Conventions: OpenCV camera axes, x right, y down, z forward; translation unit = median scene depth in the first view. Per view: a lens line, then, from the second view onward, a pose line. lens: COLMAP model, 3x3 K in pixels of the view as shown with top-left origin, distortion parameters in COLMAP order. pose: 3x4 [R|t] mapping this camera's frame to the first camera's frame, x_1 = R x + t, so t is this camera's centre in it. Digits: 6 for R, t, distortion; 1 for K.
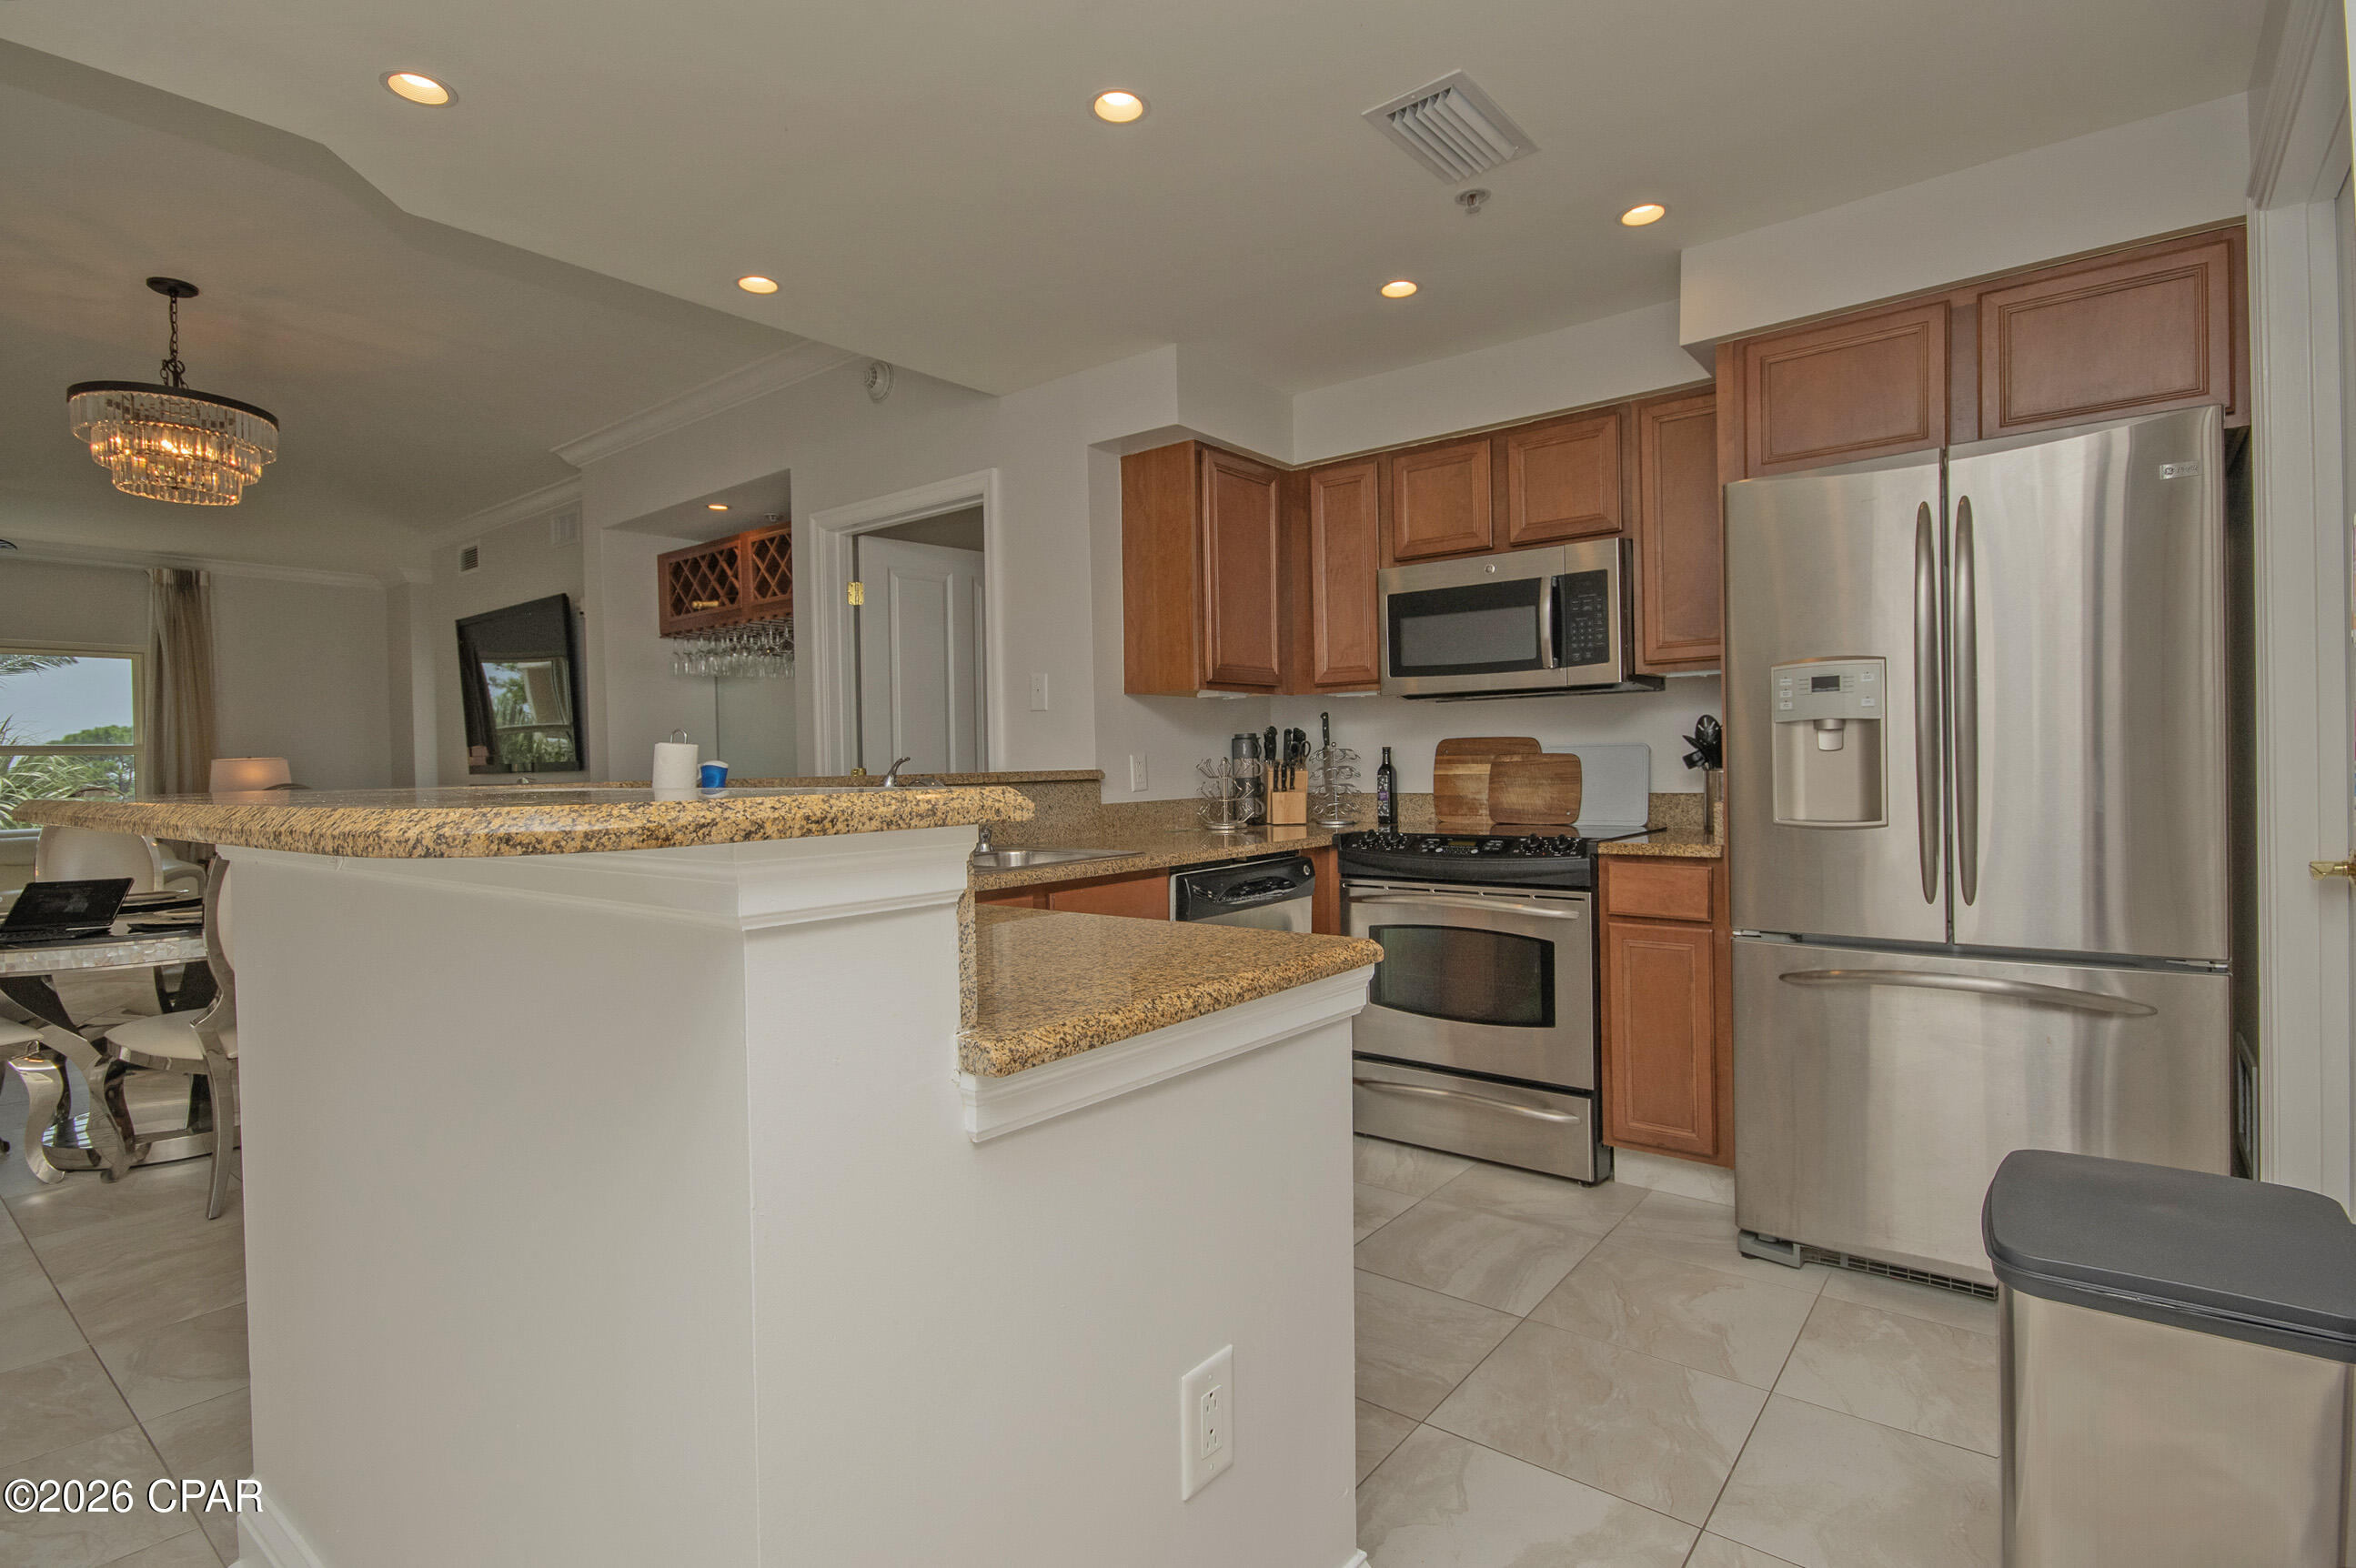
lens RADIAL K [[1149.6, 0, 1178.0], [0, 1149.6, 784.0], [0, 0, 1]] dist [-0.000067, -0.000015]
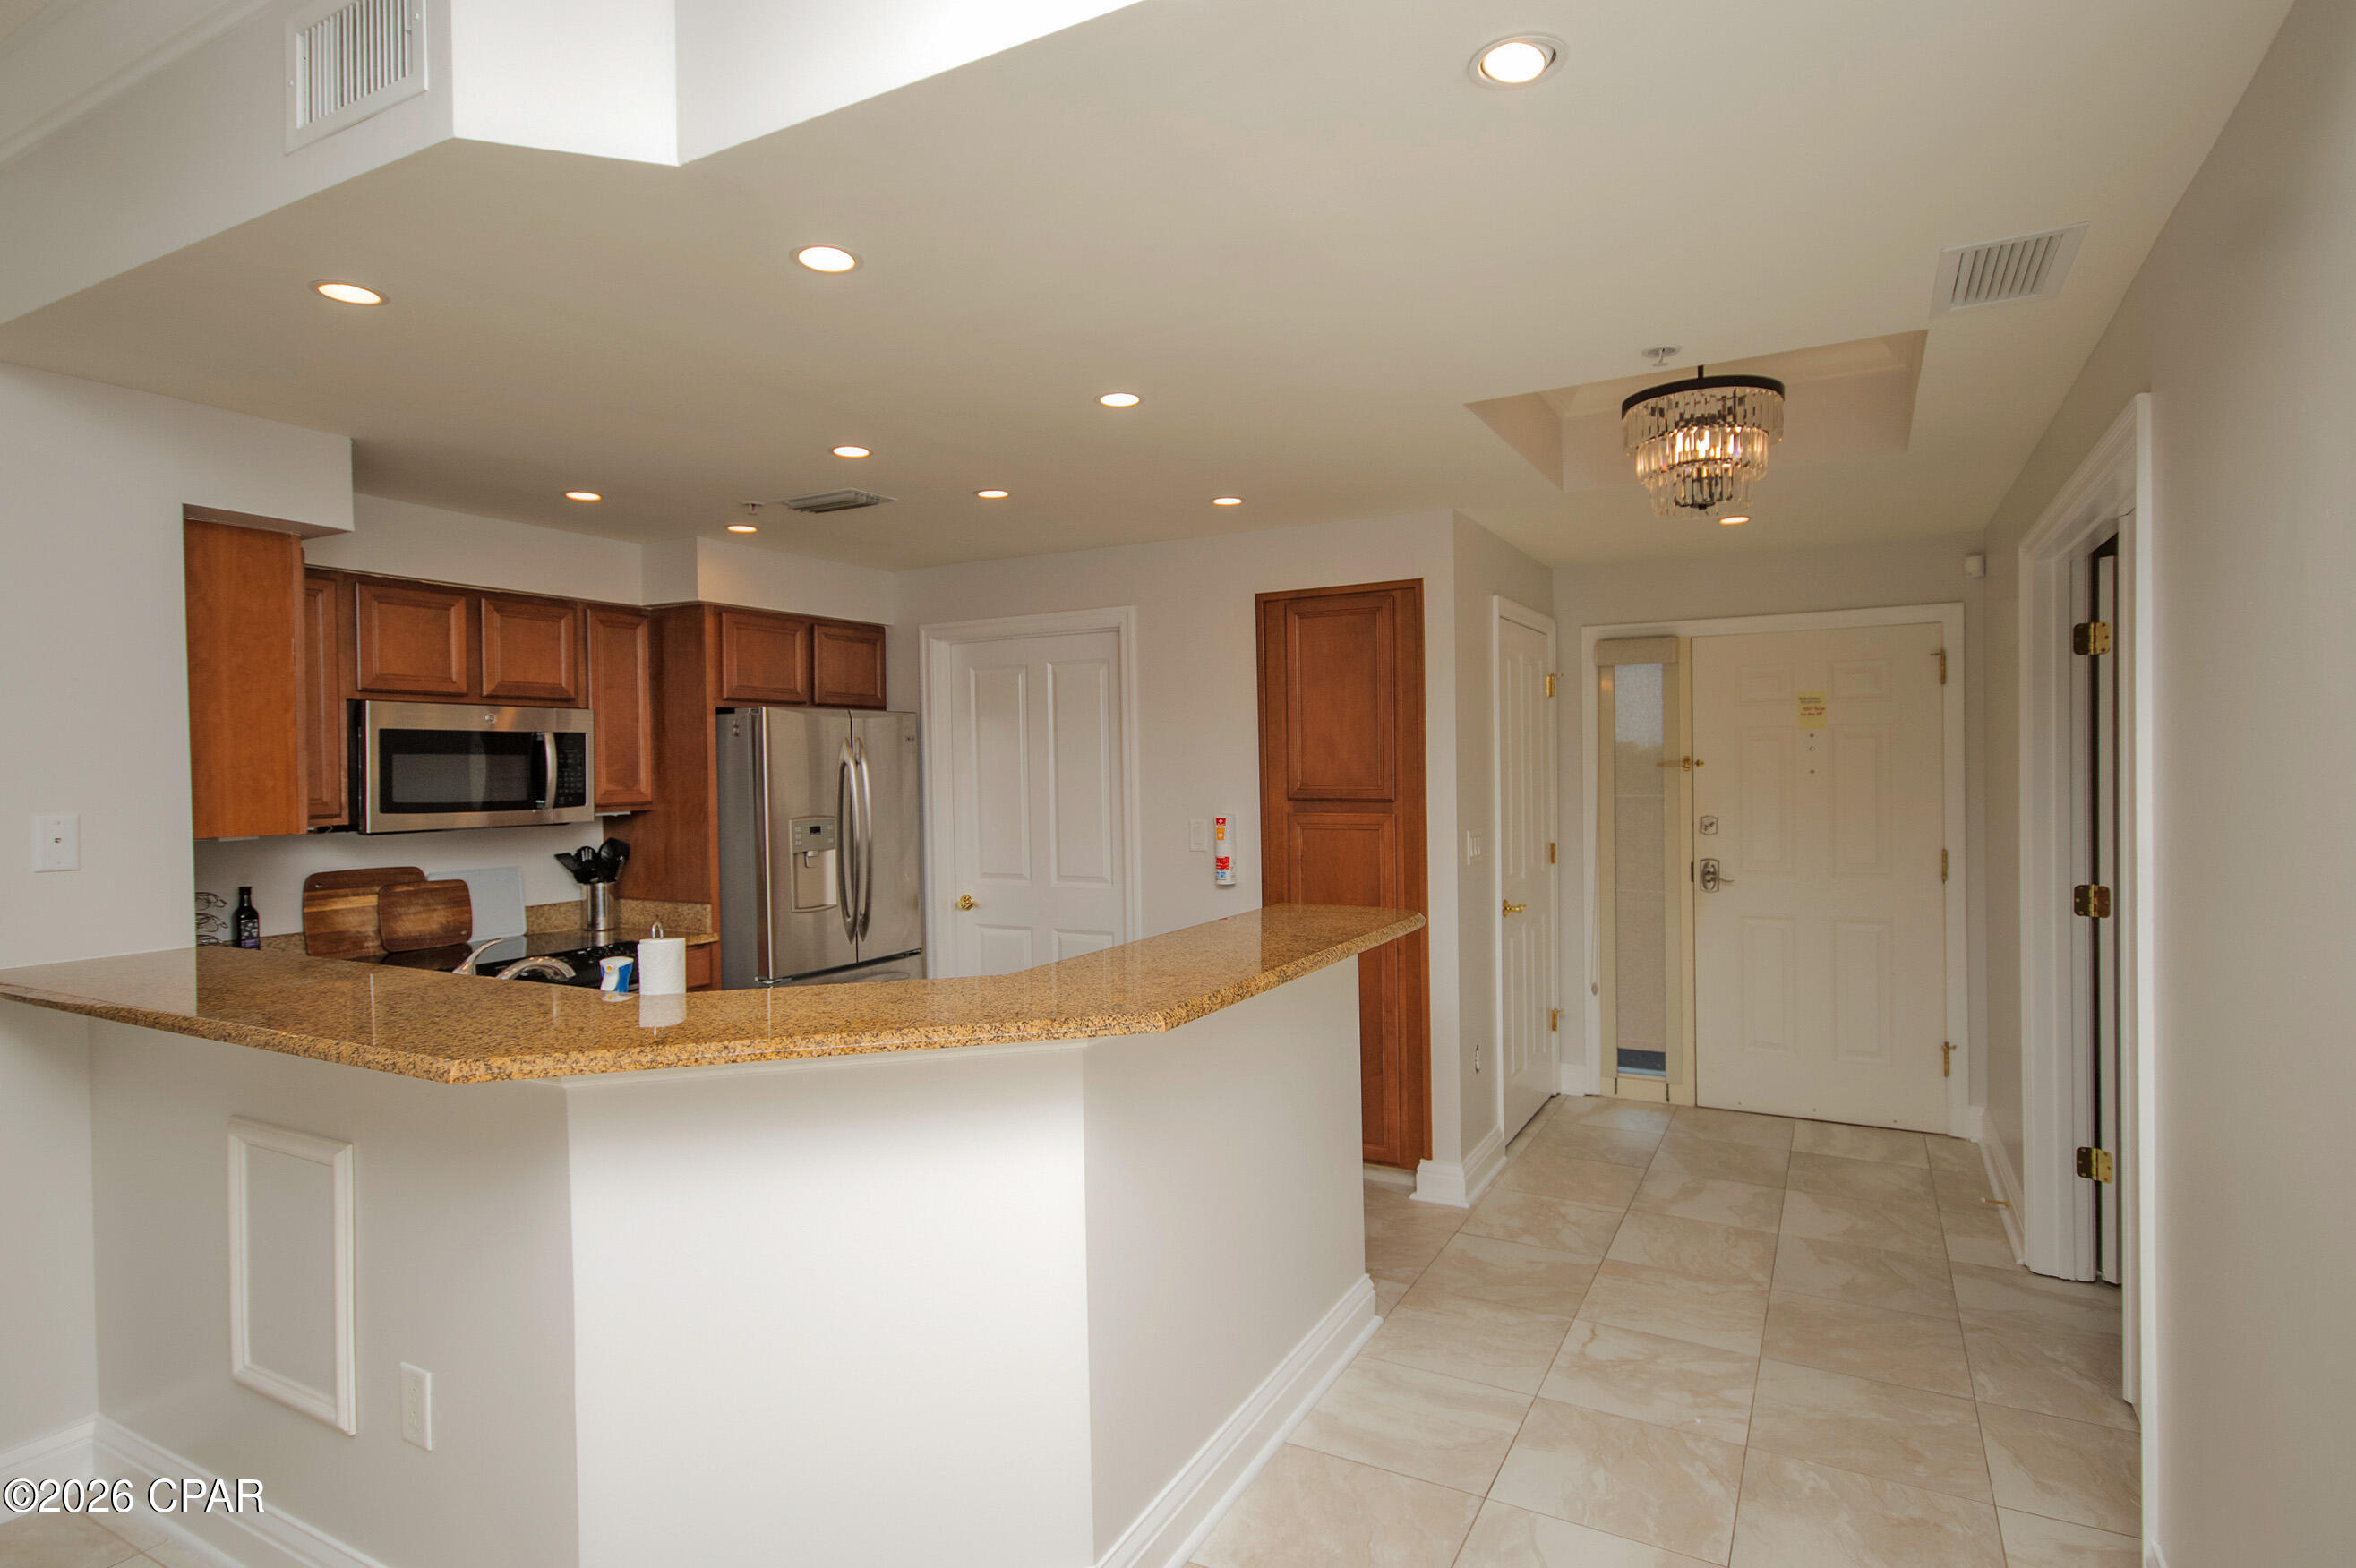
lens RADIAL K [[1224.5, 0, 1178.0], [0, 1224.5, 784.0], [0, 0, 1]] dist [0.000369, 0.000068]
pose [[-0.181014, 0.002790, 0.983477, -0.945293], [0.031775, 0.999491, 0.003012, -0.099842], [-0.982967, 0.031795, -0.181010, 0.531191]]
